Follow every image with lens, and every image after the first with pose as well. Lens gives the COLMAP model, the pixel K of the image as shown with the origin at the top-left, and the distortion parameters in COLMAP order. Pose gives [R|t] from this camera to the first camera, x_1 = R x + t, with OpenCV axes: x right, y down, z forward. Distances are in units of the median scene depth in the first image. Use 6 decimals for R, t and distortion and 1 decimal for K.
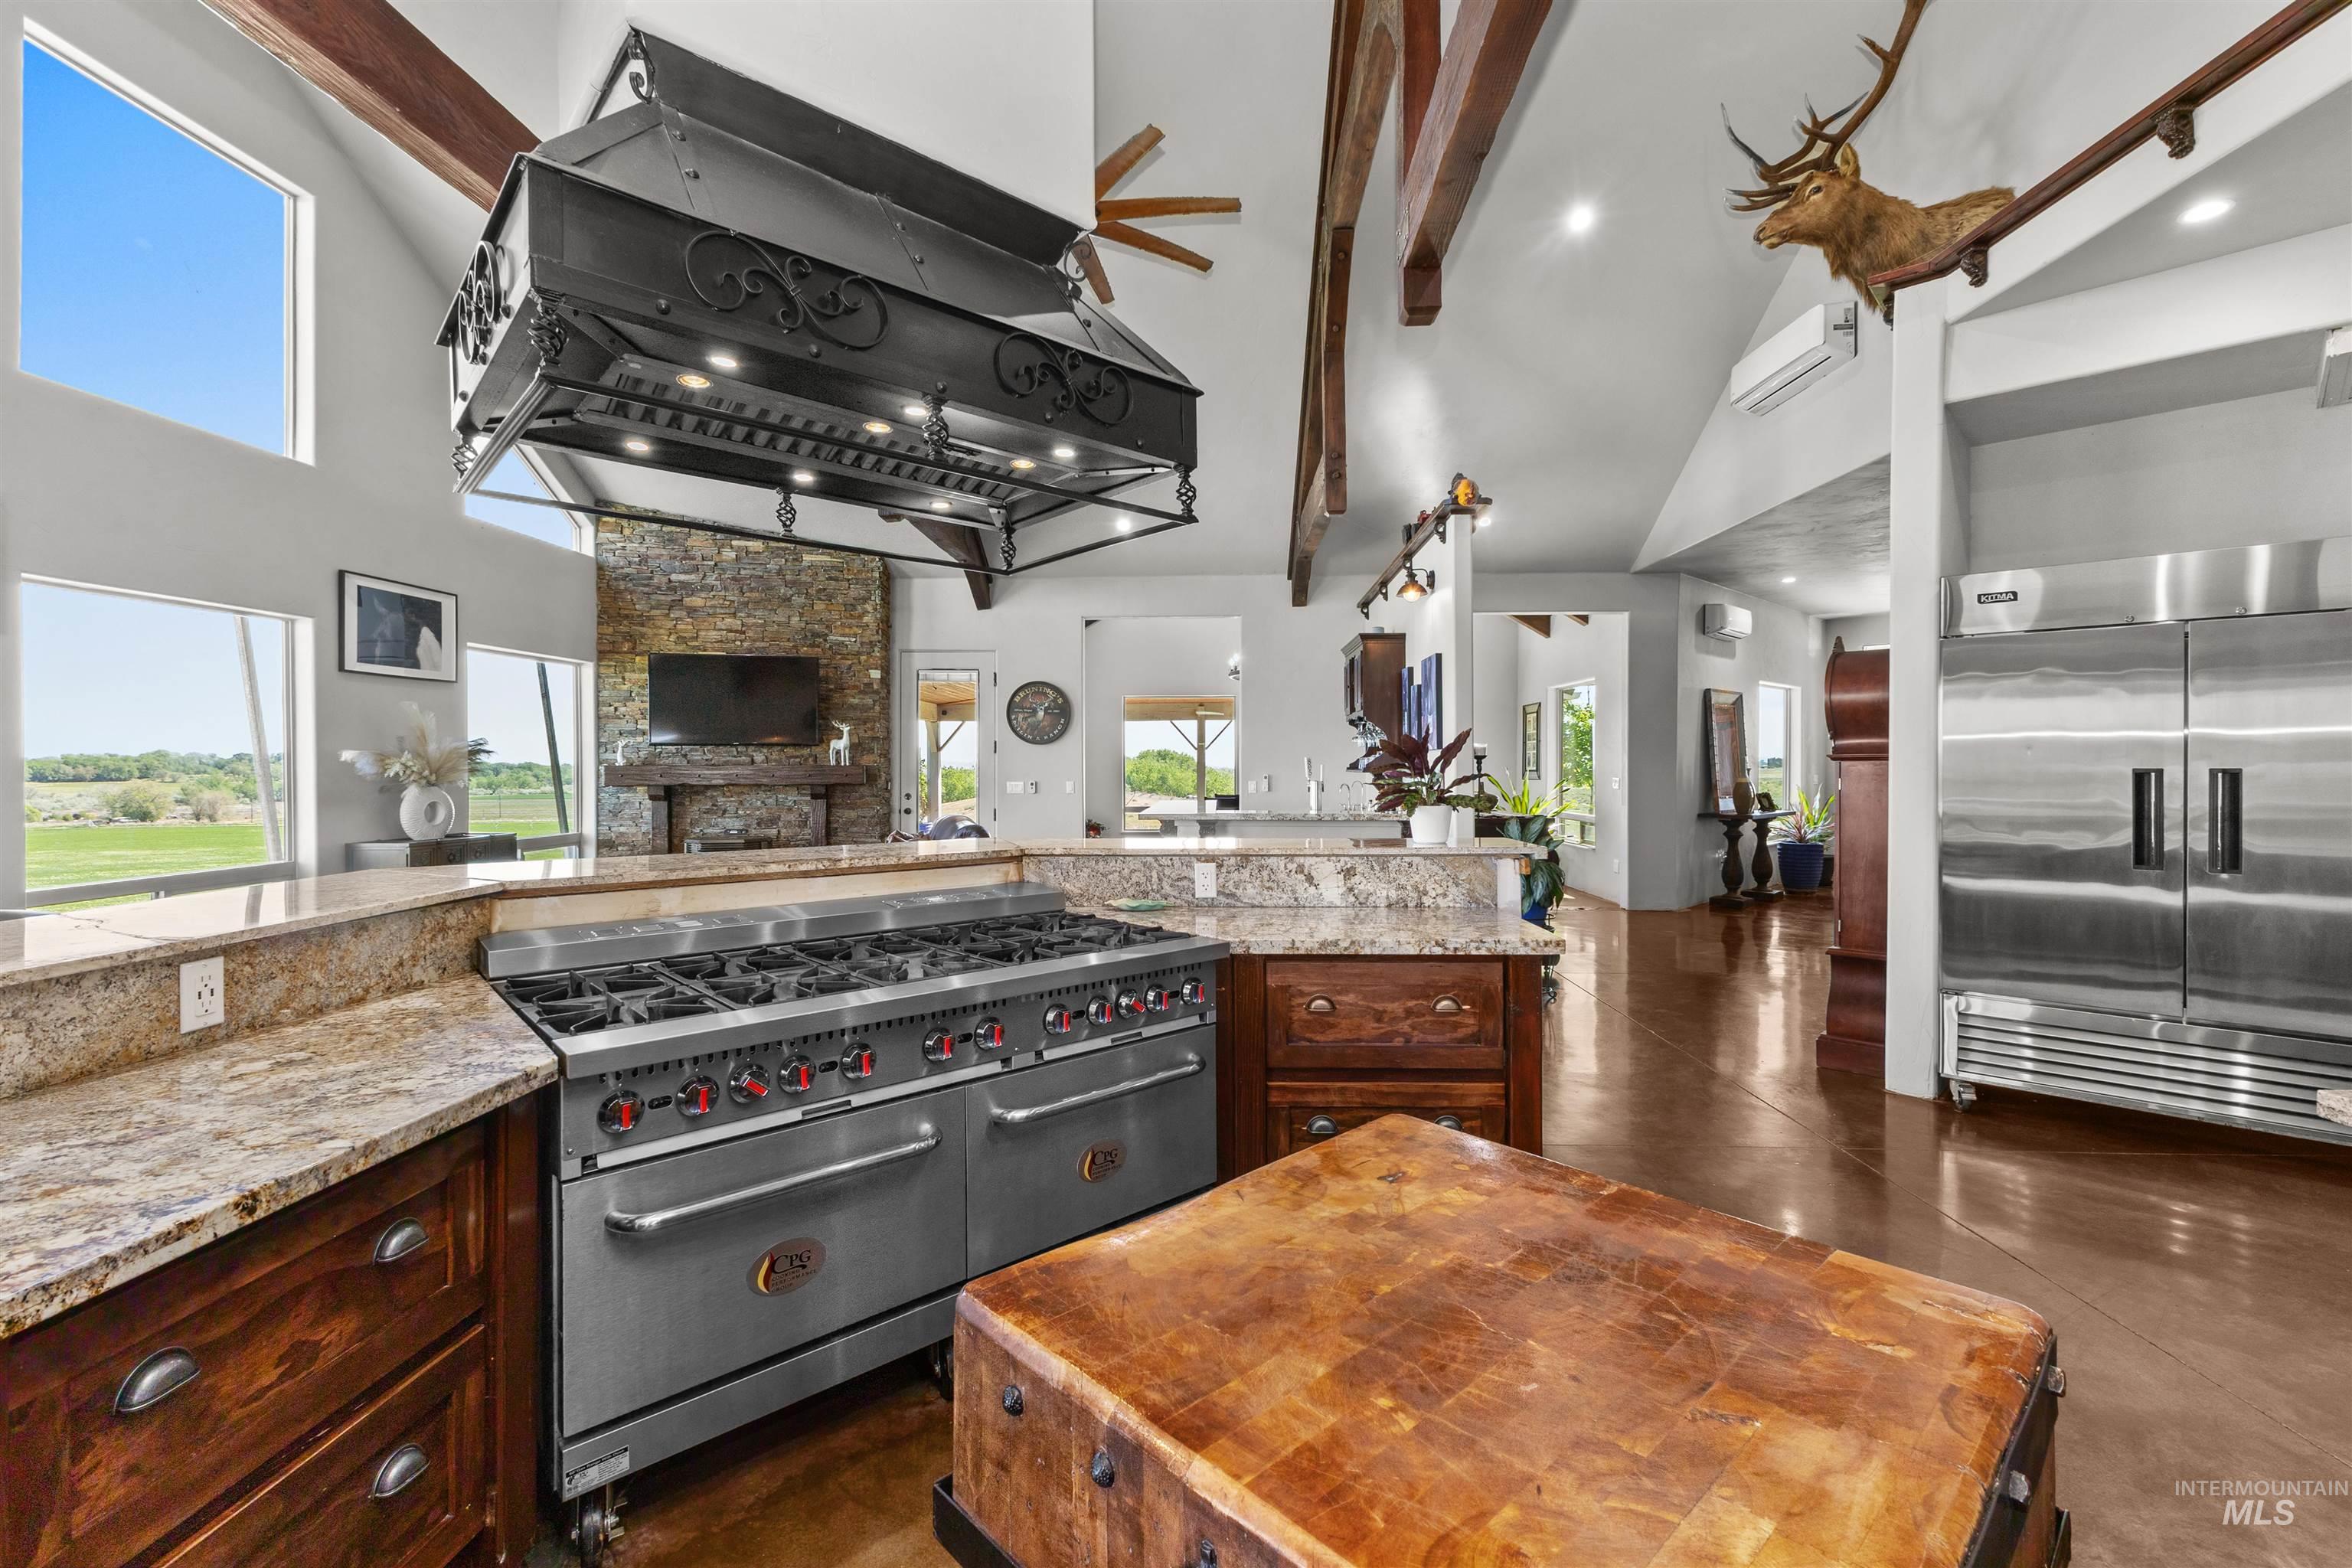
lens RADIAL K [[1016.5, 0, 1180.0], [0, 1016.5, 771.4], [0, 0, 1]] dist [0.006001, -0.000415]
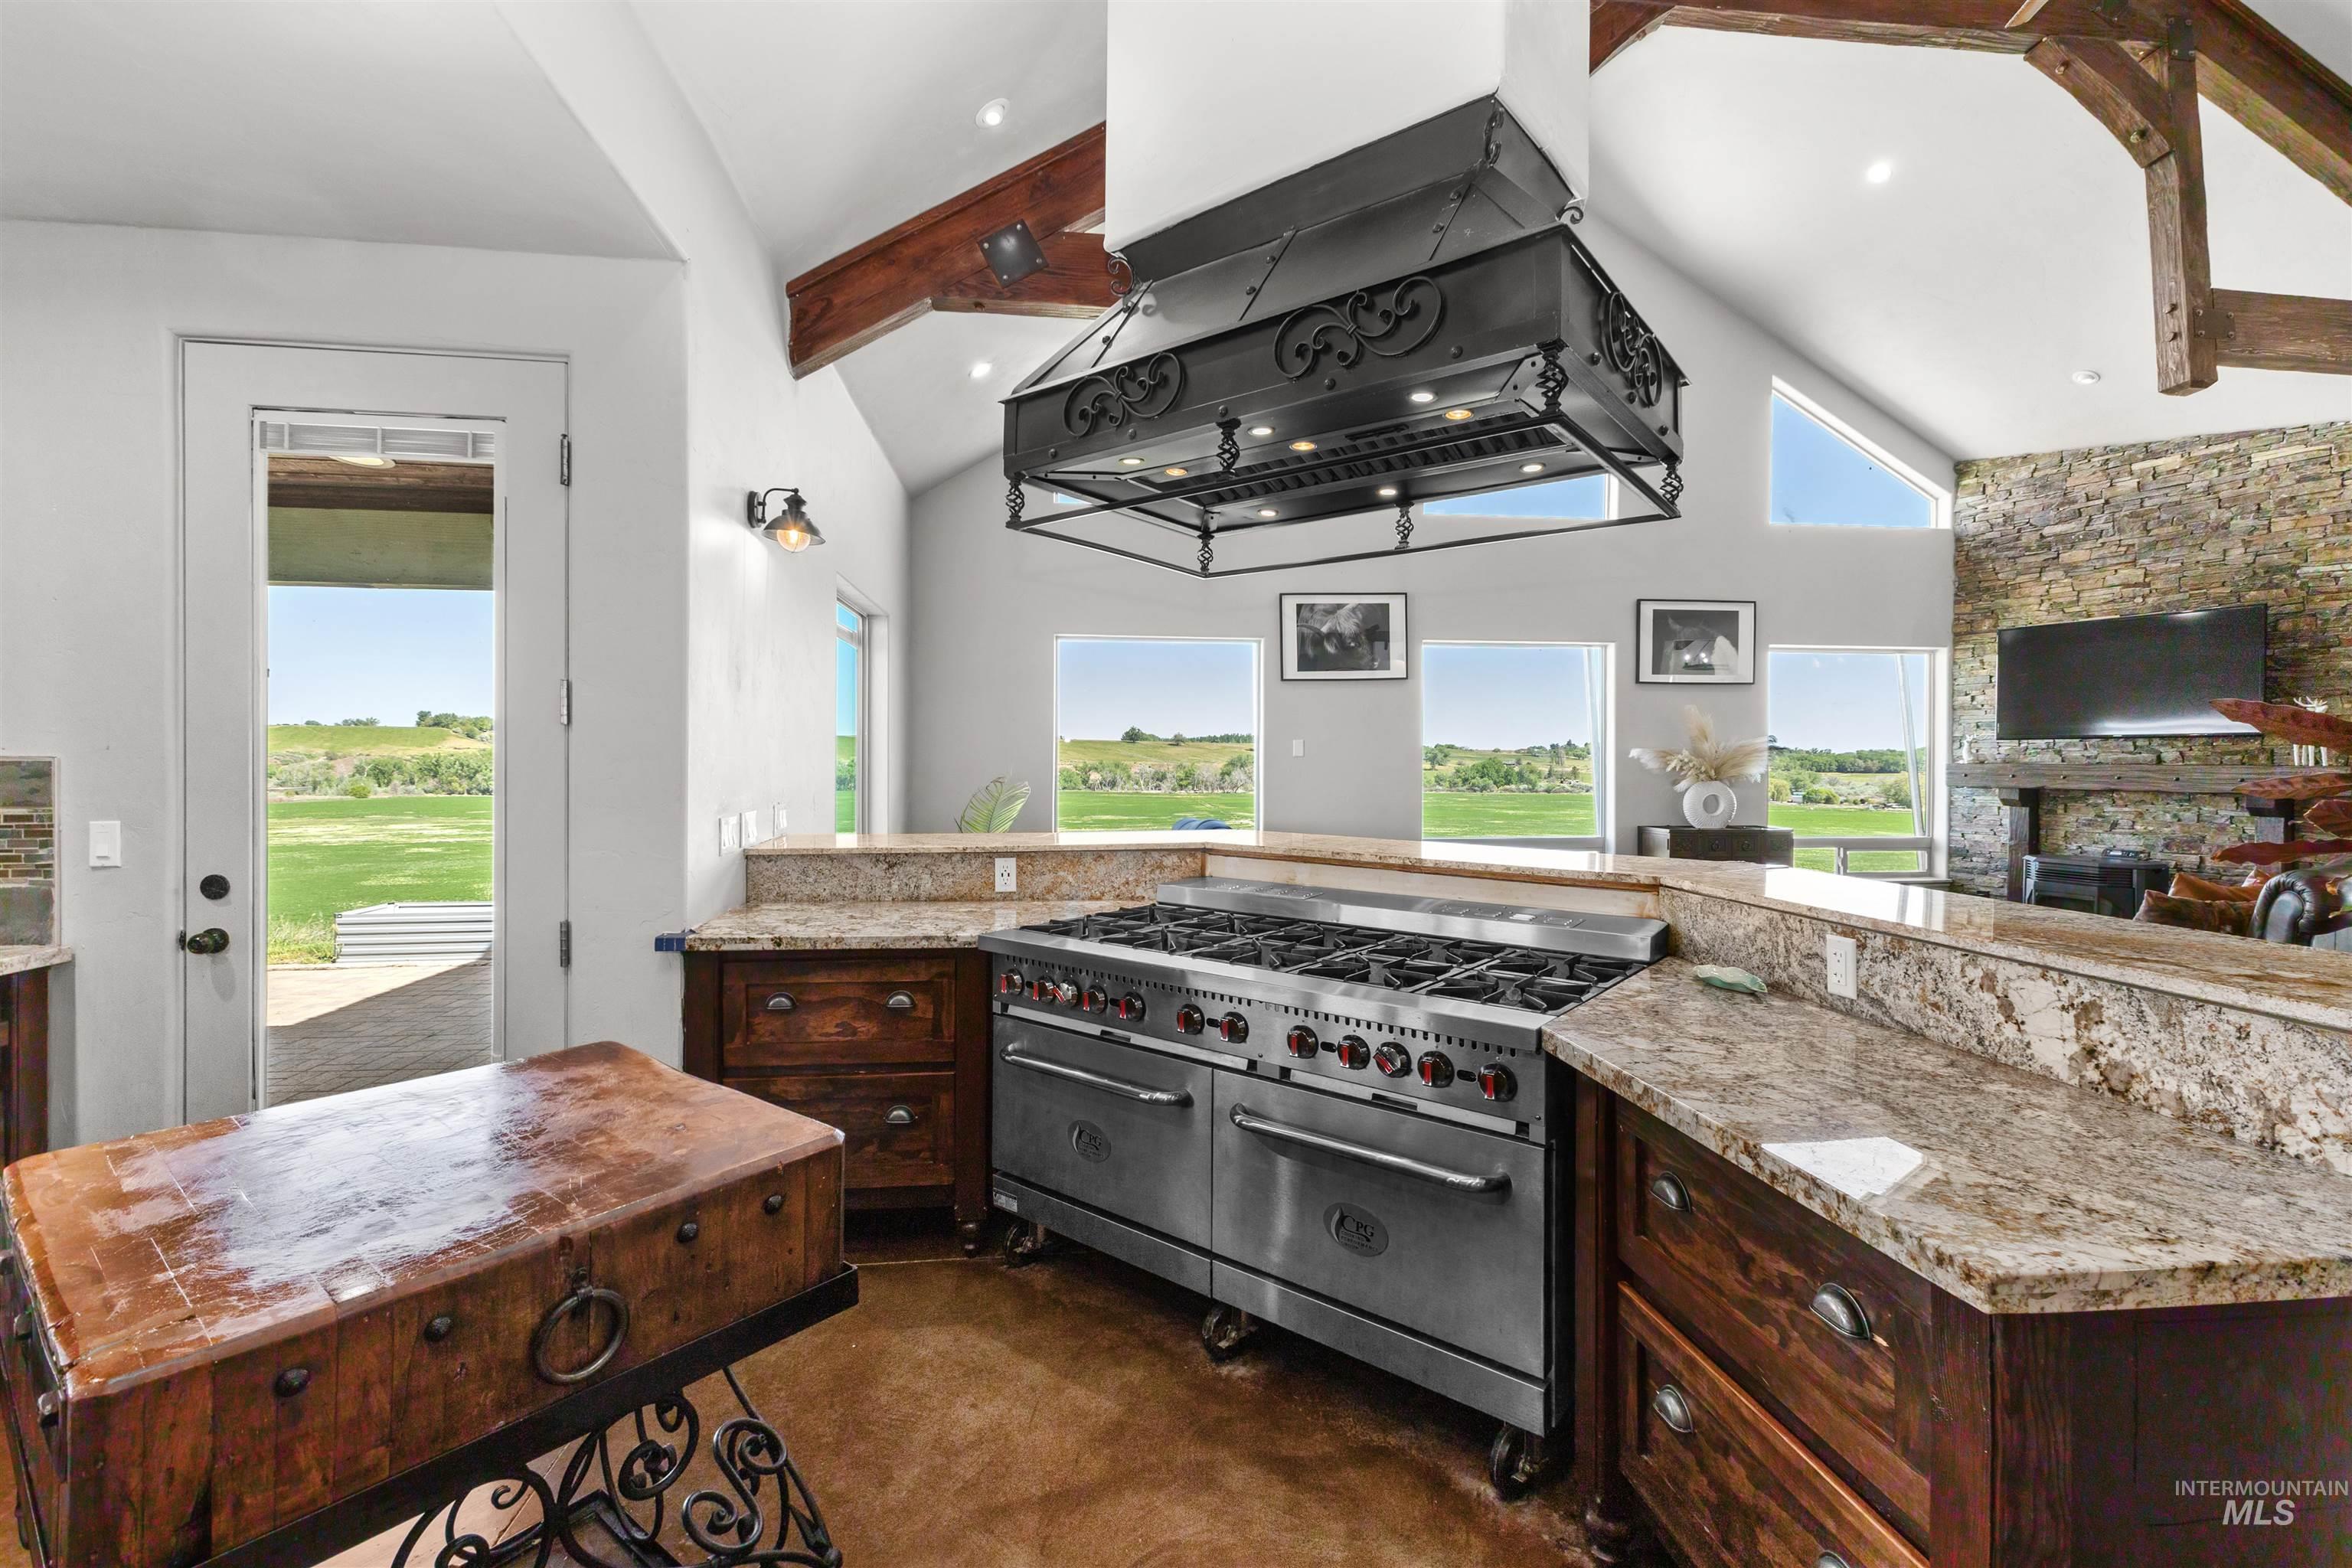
lens RADIAL K [[1014.4, 0, 1177.5], [0, 1014.4, 765.4], [0, 0, 1]] dist [0.015923, -0.006581]
pose [[0.155330, 0.011106, -0.987800, 0.204711], [-0.012372, 0.999880, 0.009296, -0.003623], [0.987785, 0.010777, 0.155449, 0.197566]]
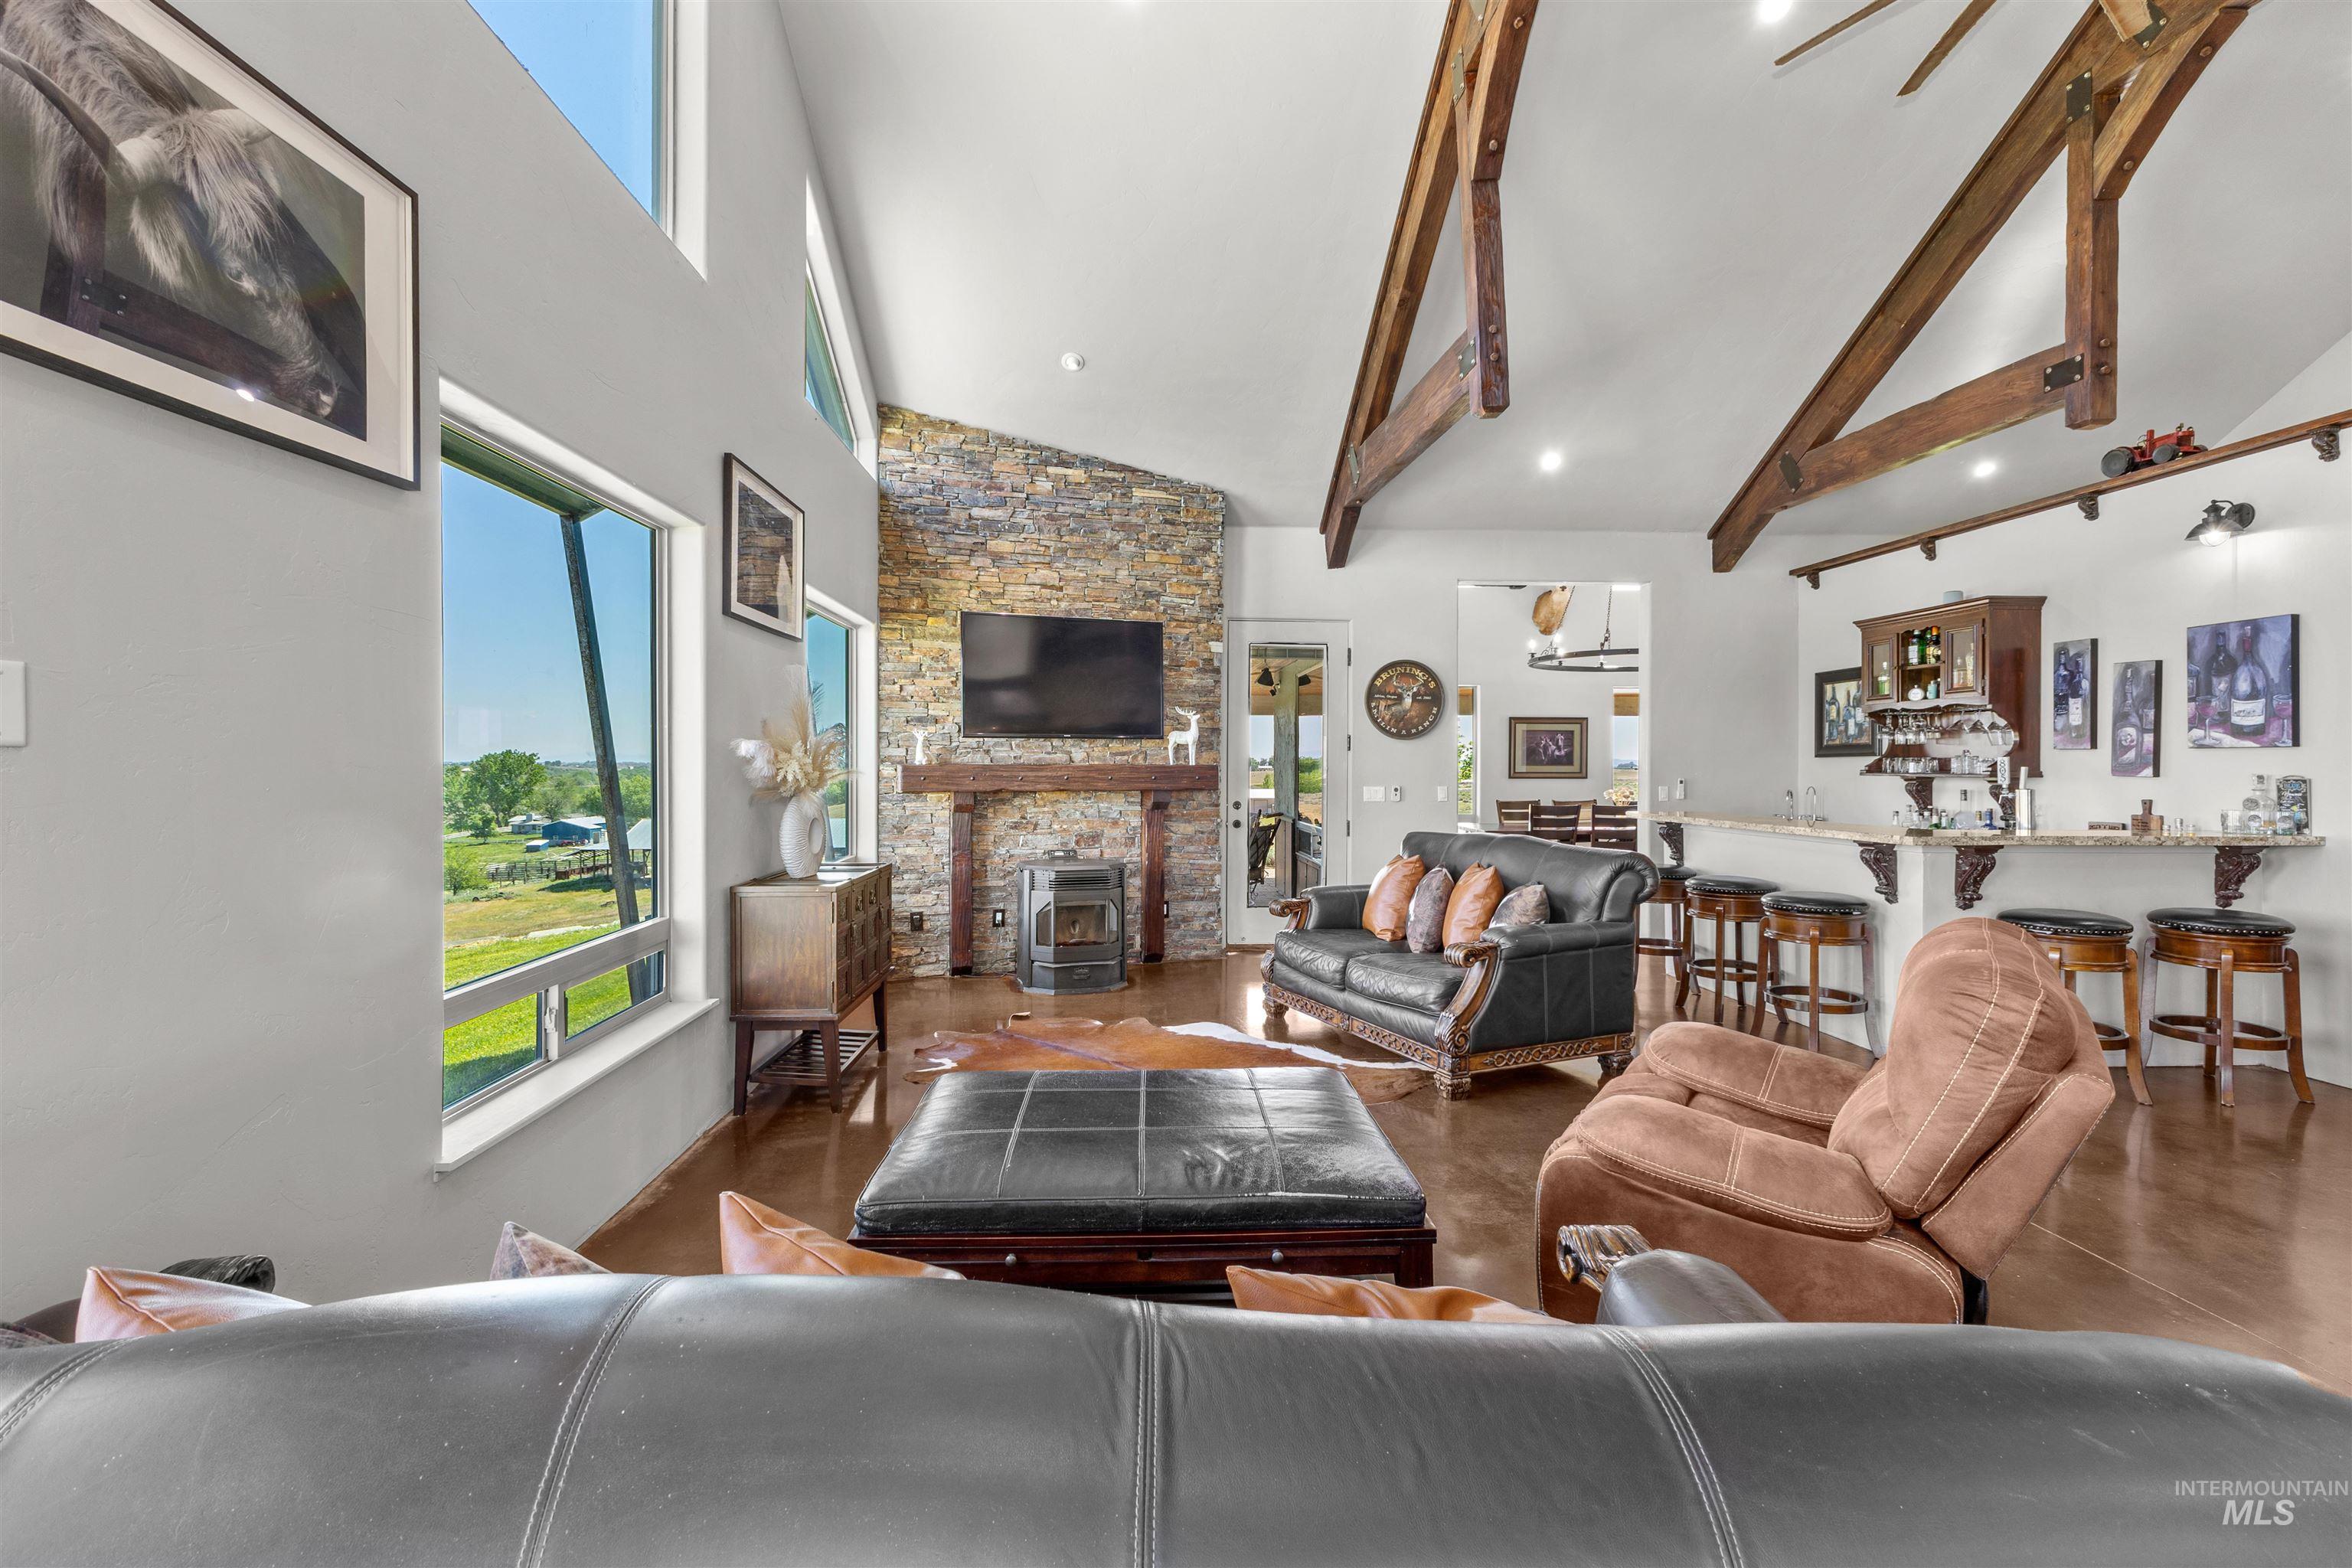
lens RADIAL K [[1017.7, 0, 1169.5], [0, 1017.7, 773.2], [0, 0, 1]] dist [-0.002697, -0.000217]
pose [[0.995409, 0.002864, 0.095670, -0.436347], [-0.002986, 0.999995, 0.001132, -0.000778], [-0.095666, -0.001413, 0.995412, 0.249887]]
